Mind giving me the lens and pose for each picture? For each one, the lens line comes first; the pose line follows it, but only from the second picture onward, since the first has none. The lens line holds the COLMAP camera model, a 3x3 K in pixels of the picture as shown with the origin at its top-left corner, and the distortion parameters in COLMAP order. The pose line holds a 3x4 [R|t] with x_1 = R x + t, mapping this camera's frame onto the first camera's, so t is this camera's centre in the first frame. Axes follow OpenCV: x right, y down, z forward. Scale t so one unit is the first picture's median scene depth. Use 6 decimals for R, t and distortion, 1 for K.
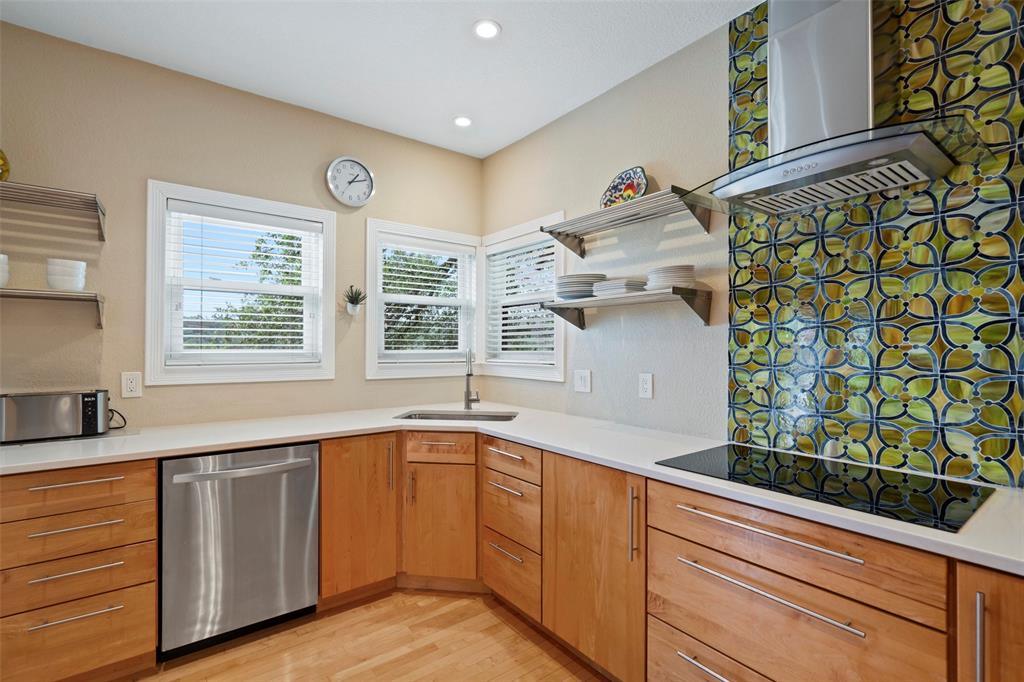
lens RADIAL K [[466.6, 0, 508.2], [0, 466.6, 347.3], [0, 0, 1]] dist [-0.003902, 0.001155]
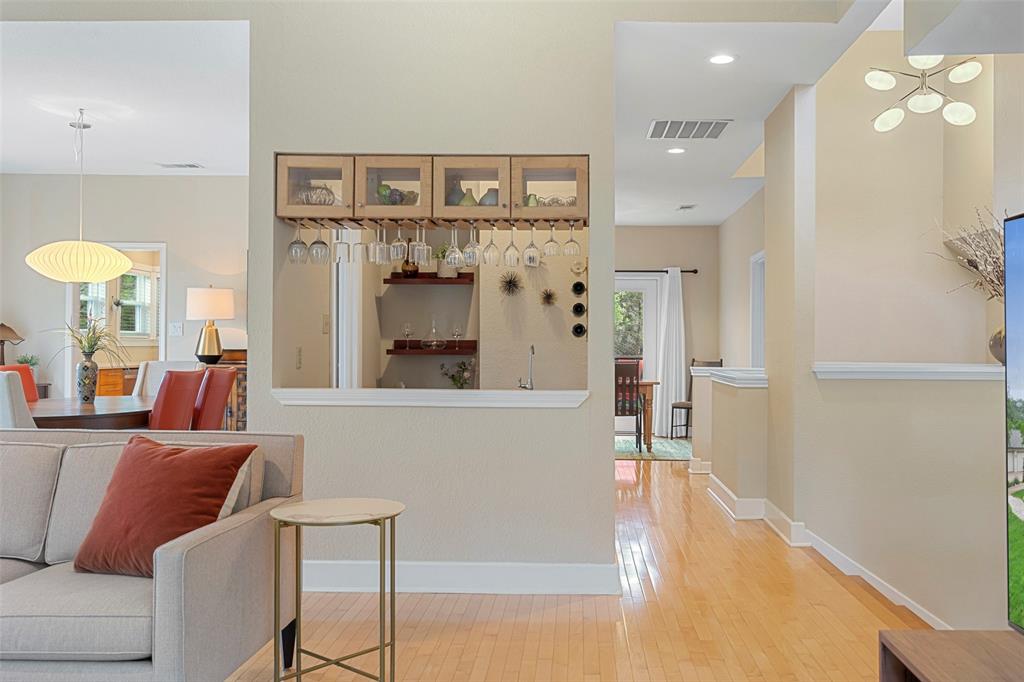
lens RADIAL K [[896.6, 0, 577.6], [0, 896.6, 340.4], [0, 0, 1]] dist [-0.013866, -0.024880]
pose [[0.607173, 0.008304, 0.794526, -2.659521], [-0.009446, 0.999950, -0.003232, 0.053531], [-0.794513, -0.005543, 0.607221, -3.475586]]
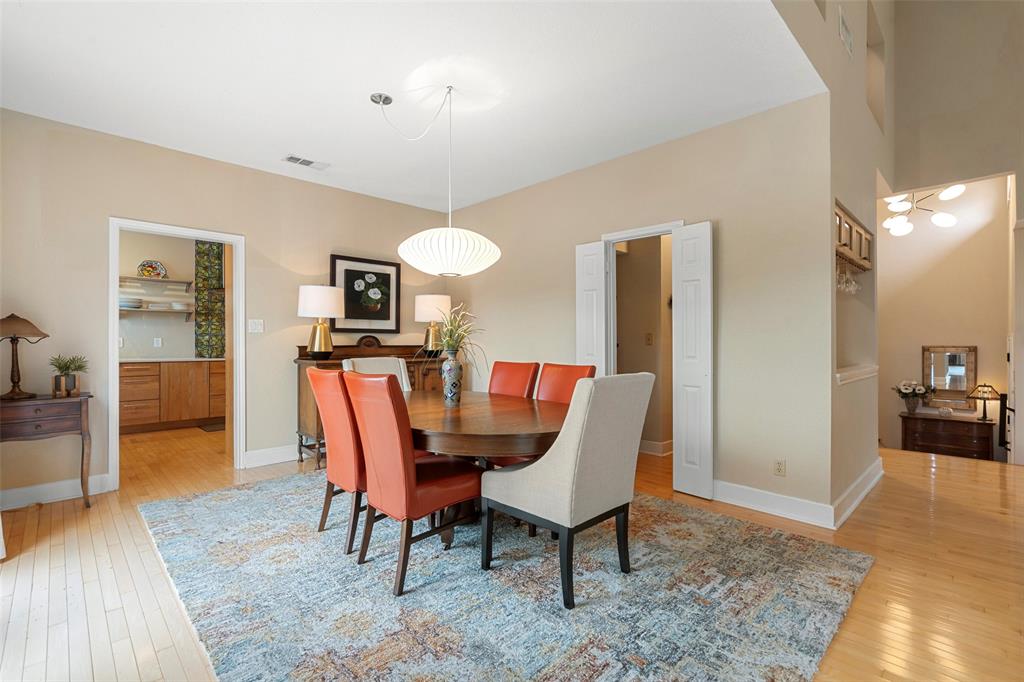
lens RADIAL K [[466.6, 0, 515.6], [0, 466.6, 343.0], [0, 0, 1]] dist [-0.003902, 0.001155]
pose [[-0.134926, -0.004160, 0.990847, -2.758190], [-0.005217, 0.999980, 0.003488, 0.067656], [-0.990842, -0.004699, -0.134945, -0.718042]]
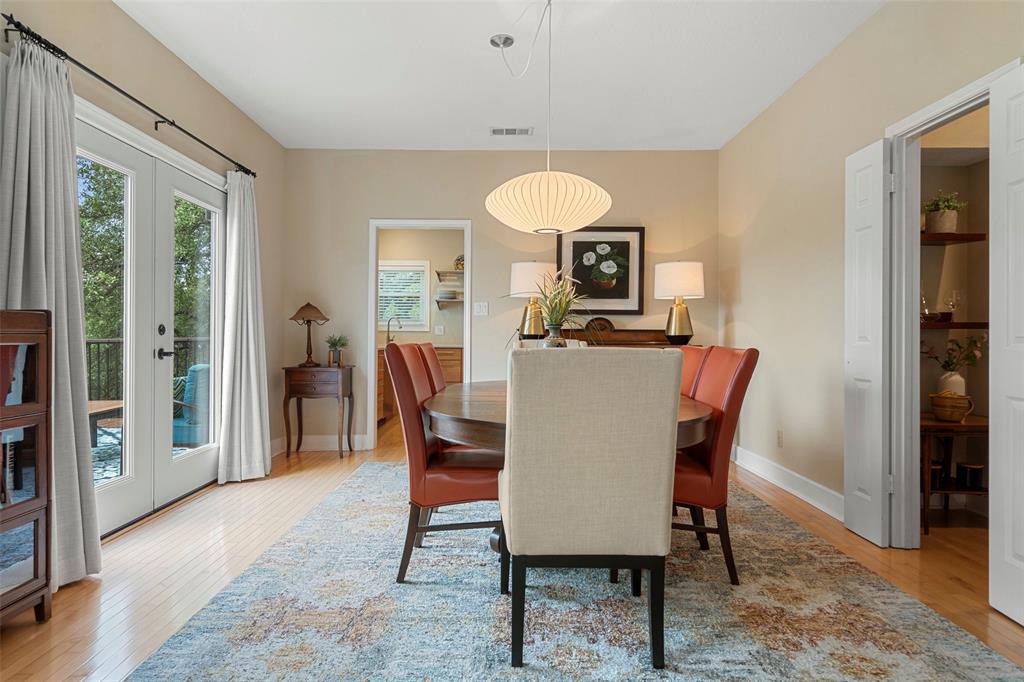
lens RADIAL K [[579.3, 0, 502.4], [0, 579.3, 340.1], [0, 0, 1]] dist [0.002452, 0.001560]
pose [[0.605619, -0.000806, 0.795754, -2.542917], [-0.007570, 0.999948, 0.006775, 0.120069], [-0.795718, -0.010127, 0.605582, -1.408781]]
